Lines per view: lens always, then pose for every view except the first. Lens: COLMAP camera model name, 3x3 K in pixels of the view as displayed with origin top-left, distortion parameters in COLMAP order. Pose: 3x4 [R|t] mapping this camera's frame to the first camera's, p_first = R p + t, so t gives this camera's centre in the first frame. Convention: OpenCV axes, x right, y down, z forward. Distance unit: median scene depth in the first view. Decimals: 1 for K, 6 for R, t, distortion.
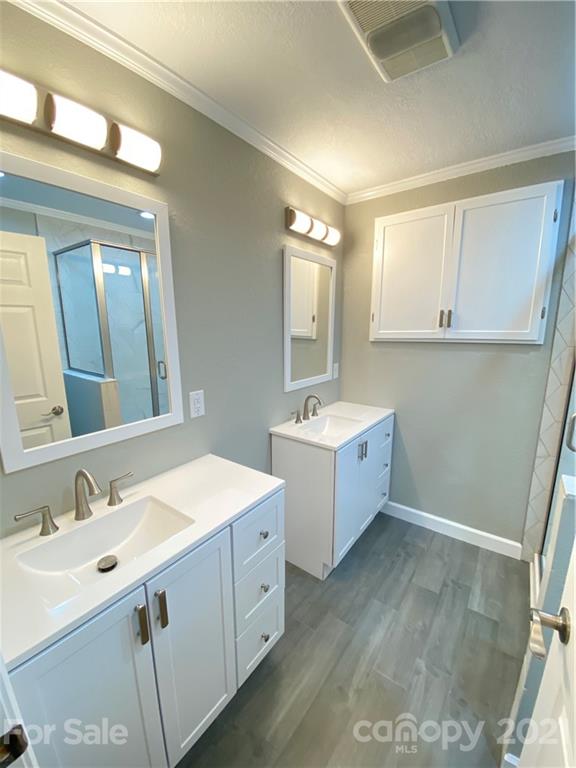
lens RADIAL K [[311.4, 0, 287.4], [0, 311.4, 382.0], [0, 0, 1]] dist [0.002716, -0.007679]
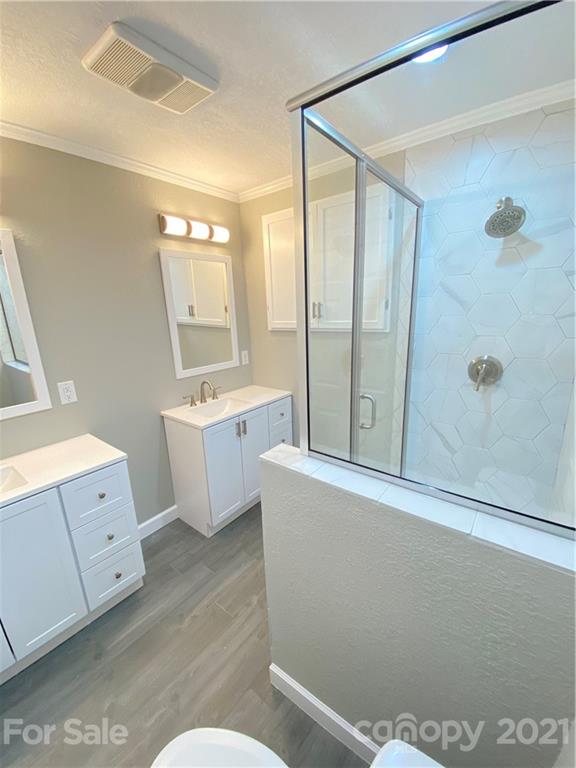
lens RADIAL K [[311.4, 0, 288.0], [0, 311.4, 383.4], [0, 0, 1]] dist [0.002716, -0.007679]
pose [[0.999219, -0.019899, -0.034135, 0.440984], [0.022144, 0.997526, 0.066716, -0.019092], [0.032723, -0.067420, 0.997188, -0.122892]]
